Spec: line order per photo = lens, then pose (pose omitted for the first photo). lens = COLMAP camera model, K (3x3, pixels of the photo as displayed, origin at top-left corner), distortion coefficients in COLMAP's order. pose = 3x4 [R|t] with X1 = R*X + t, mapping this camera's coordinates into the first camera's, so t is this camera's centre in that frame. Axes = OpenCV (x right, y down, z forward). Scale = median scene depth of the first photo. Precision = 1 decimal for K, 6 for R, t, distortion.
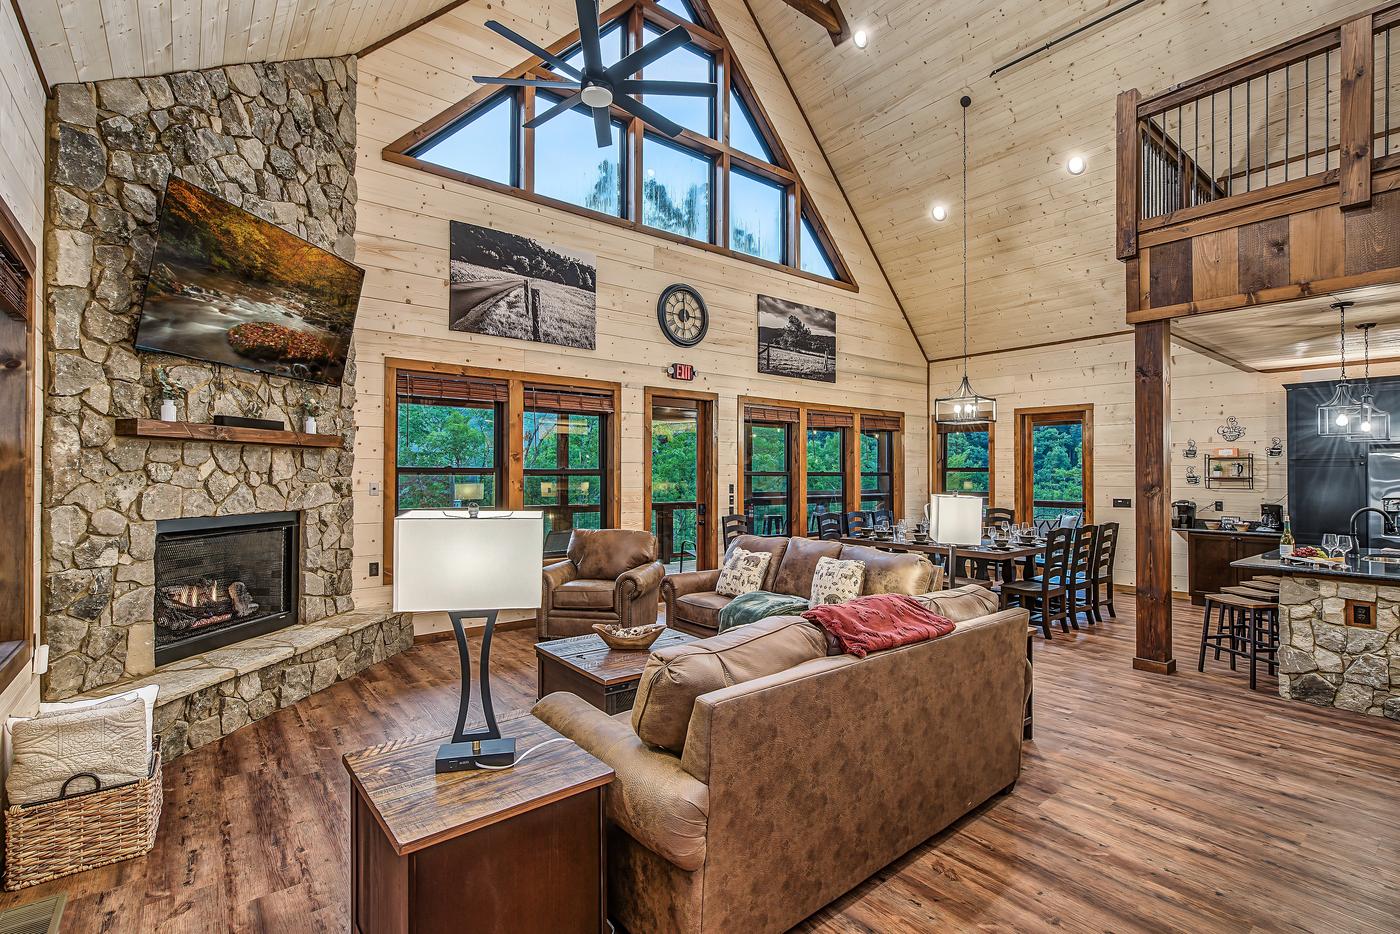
lens RADIAL K [[637.7, 0, 717.3], [0, 637.7, 469.2], [0, 0, 1]] dist [-0.012136, 0.005229]
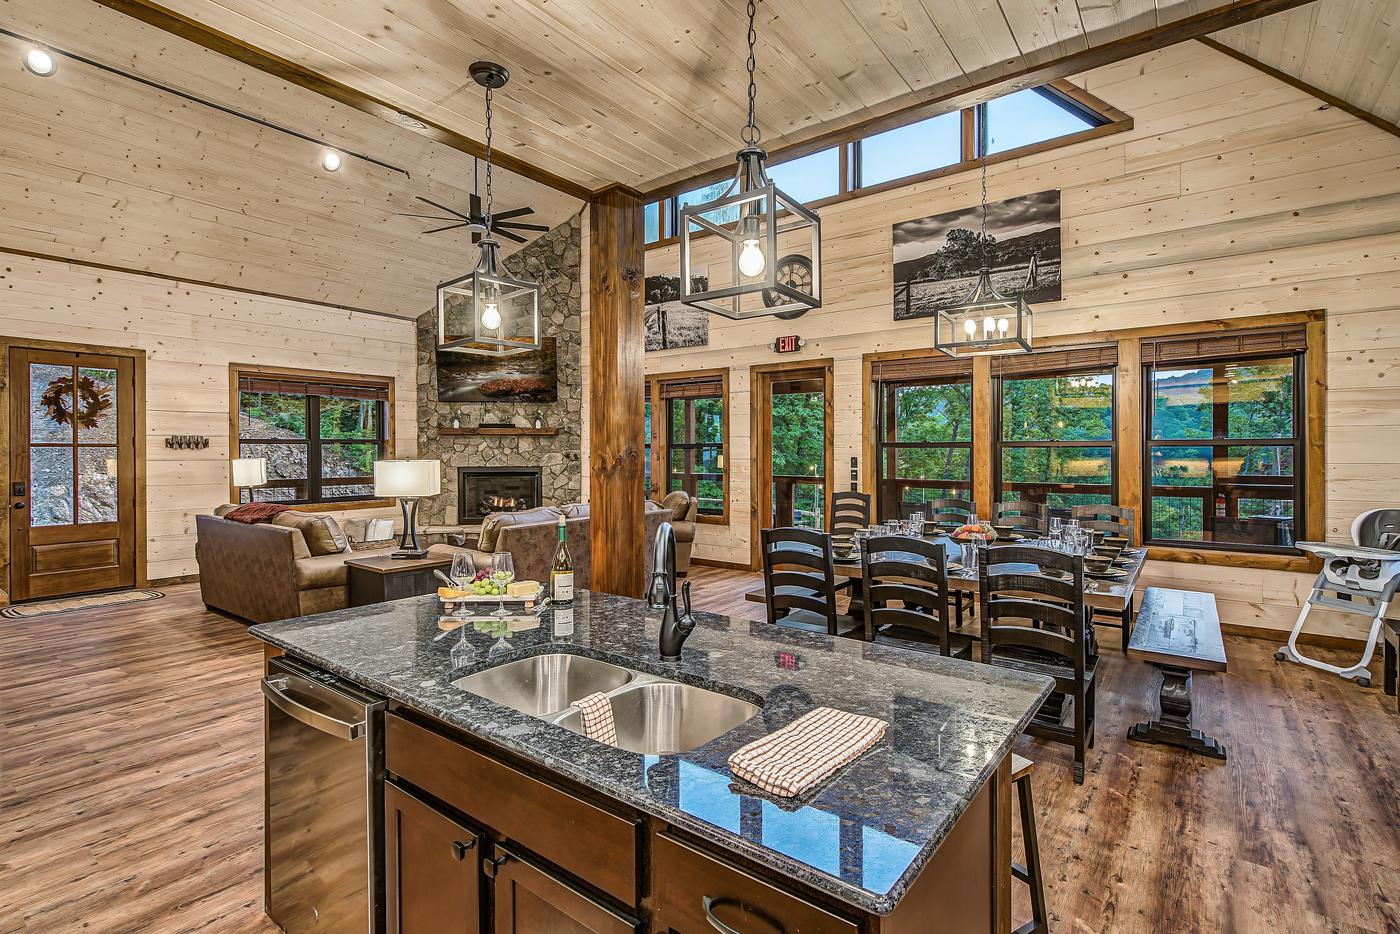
lens RADIAL K [[637.7, 0, 710.5], [0, 637.7, 454.5], [0, 0, 1]] dist [-0.012136, 0.005229]
pose [[0.259520, -0.000249, -0.965738, 1.062094], [0.009885, 0.999948, 0.002399, 0.019830], [0.965687, -0.010169, 0.259509, 0.753307]]
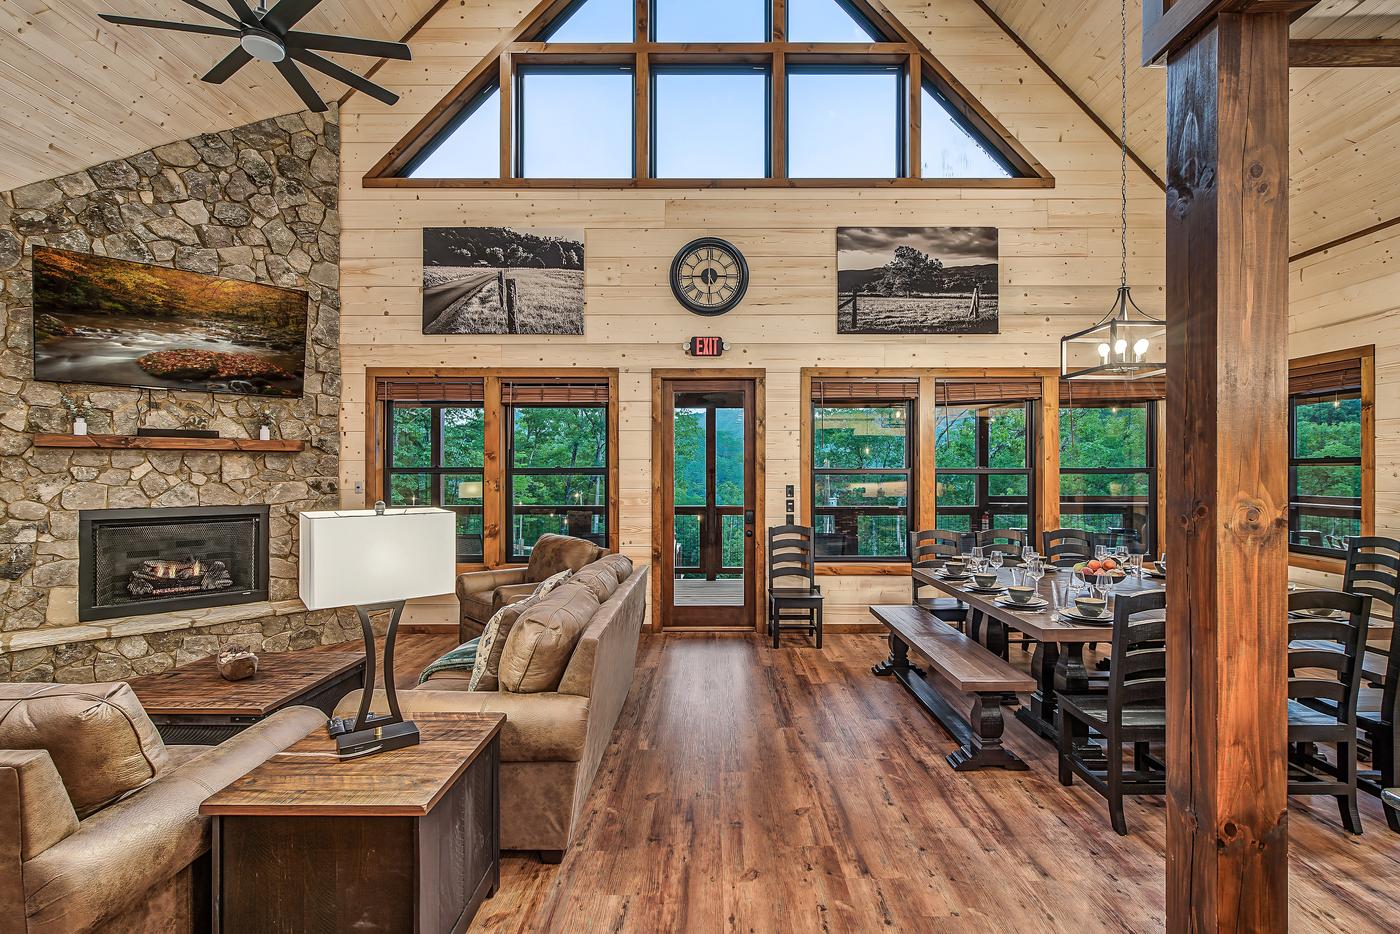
lens RADIAL K [[637.7, 0, 720.8], [0, 637.7, 473.7], [0, 0, 1]] dist [-0.012136, 0.005229]
pose [[0.782056, -0.003438, -0.623199, 0.559931], [0.008945, 0.999944, 0.005708, 0.005400], [0.623144, -0.010039, 0.782043, 0.457148]]
